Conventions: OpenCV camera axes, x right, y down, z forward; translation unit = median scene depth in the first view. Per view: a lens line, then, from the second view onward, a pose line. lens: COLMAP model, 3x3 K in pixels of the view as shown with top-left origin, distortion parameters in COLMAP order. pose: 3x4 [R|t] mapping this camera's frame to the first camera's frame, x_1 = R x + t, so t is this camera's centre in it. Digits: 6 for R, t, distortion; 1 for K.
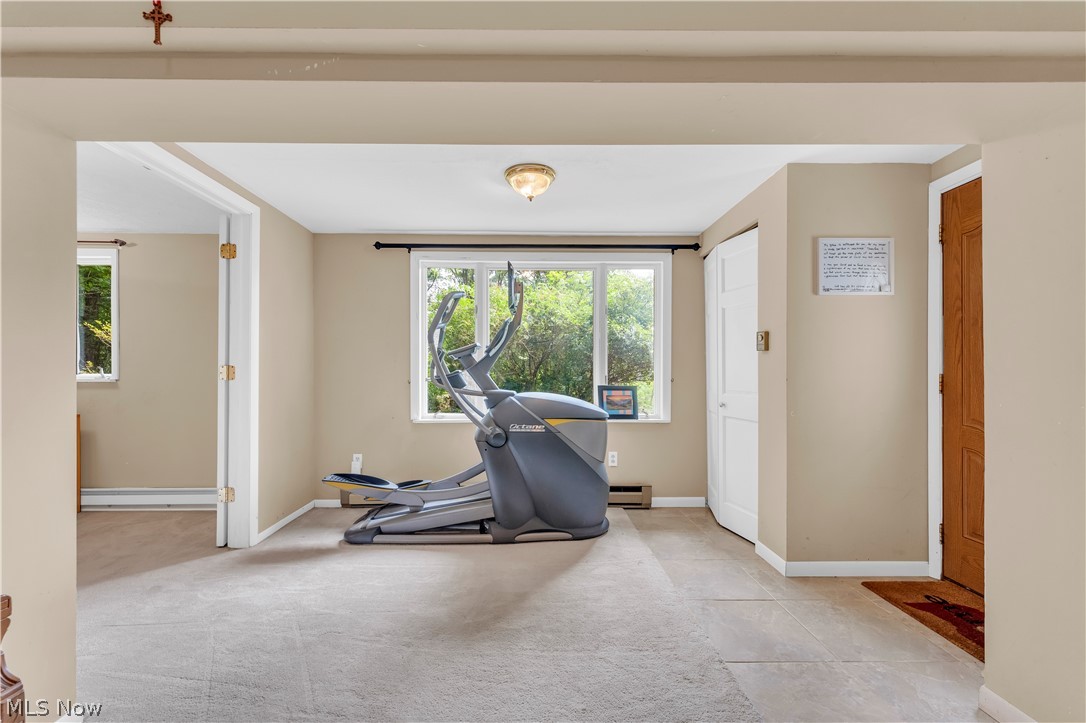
lens RADIAL K [[451.5, 0, 539.4], [0, 451.5, 366.3], [0, 0, 1]] dist [-0.002134, -0.000204]
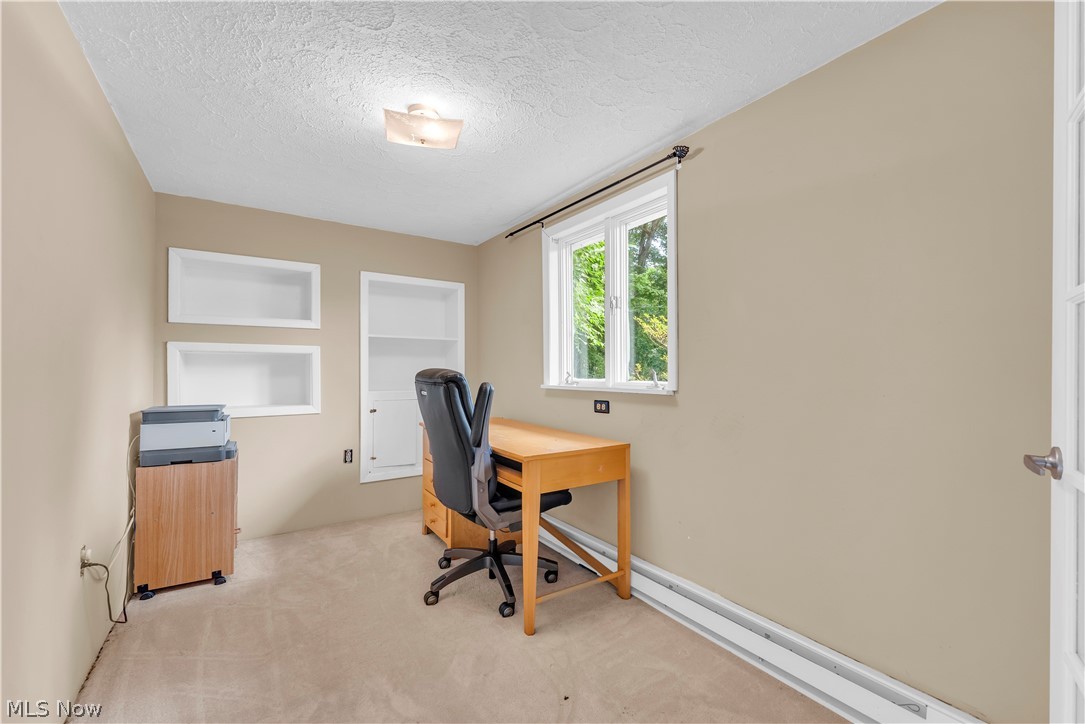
lens RADIAL K [[451.1, 0, 540.6], [0, 451.1, 368.6], [0, 0, 1]] dist [-0.002134, -0.000204]
pose [[0.549345, -0.007279, -0.835564, -0.509947], [0.000009, 0.999962, -0.008705, 0.004717], [0.835596, 0.004774, 0.549324, 0.497566]]
